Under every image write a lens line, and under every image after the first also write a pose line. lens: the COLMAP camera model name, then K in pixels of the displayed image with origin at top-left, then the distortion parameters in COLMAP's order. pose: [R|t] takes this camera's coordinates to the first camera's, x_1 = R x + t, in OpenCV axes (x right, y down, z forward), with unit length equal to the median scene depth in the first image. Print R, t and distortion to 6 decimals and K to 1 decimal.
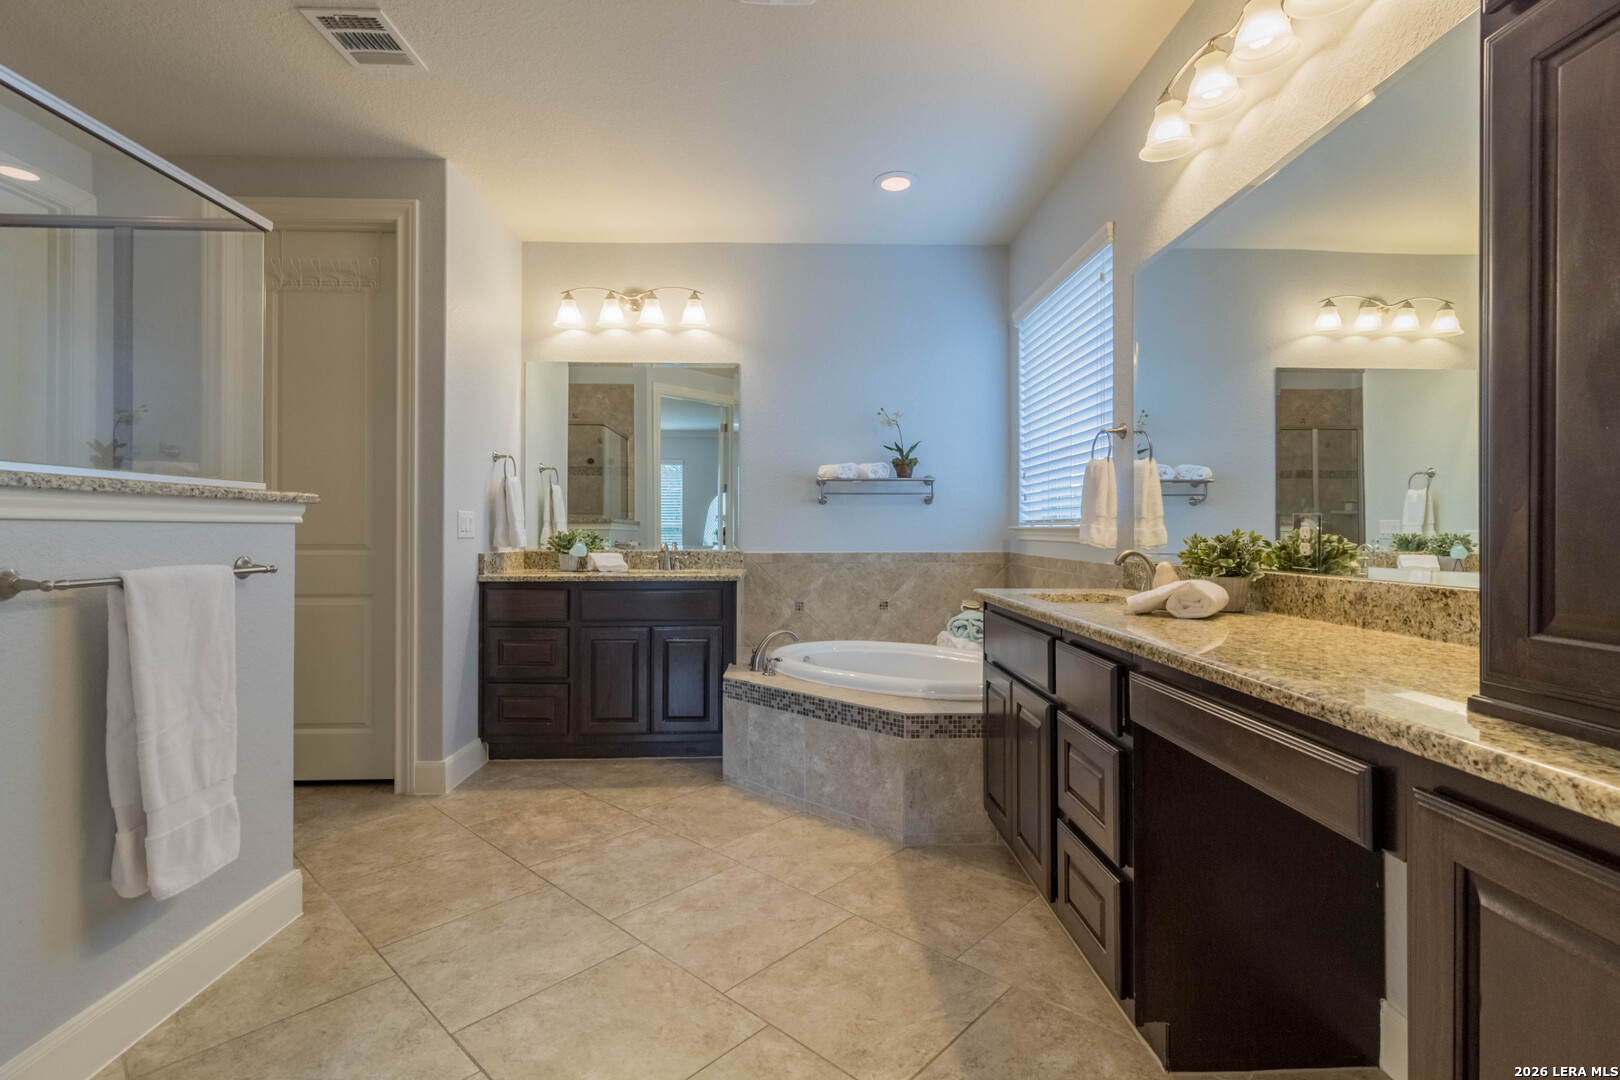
lens RADIAL K [[760.6, 0, 809.6], [0, 760.6, 525.9], [0, 0, 1]] dist [0.005717, -0.000073]
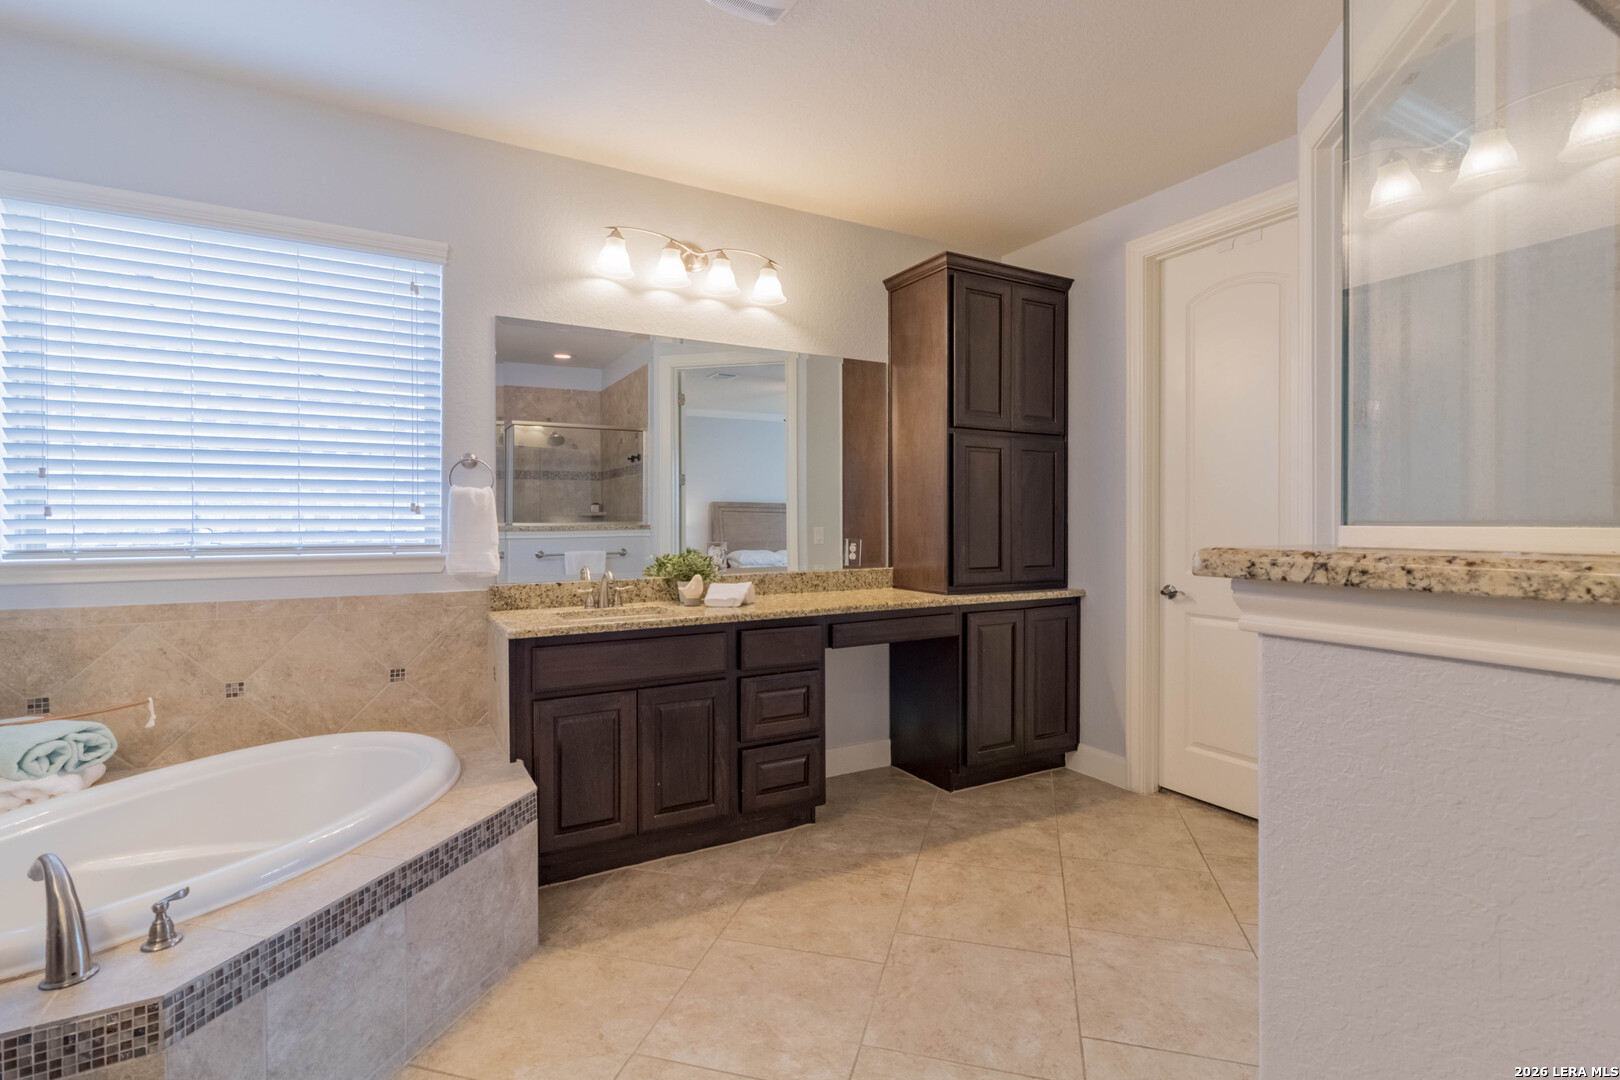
lens RADIAL K [[760.6, 0, 809.6], [0, 760.6, 525.9], [0, 0, 1]] dist [0.005717, -0.000073]
pose [[-0.471258, -0.003047, 0.881990, -0.940716], [-0.003220, 0.999993, 0.001735, -0.050324], [-0.881990, -0.002023, -0.471265, 1.431093]]
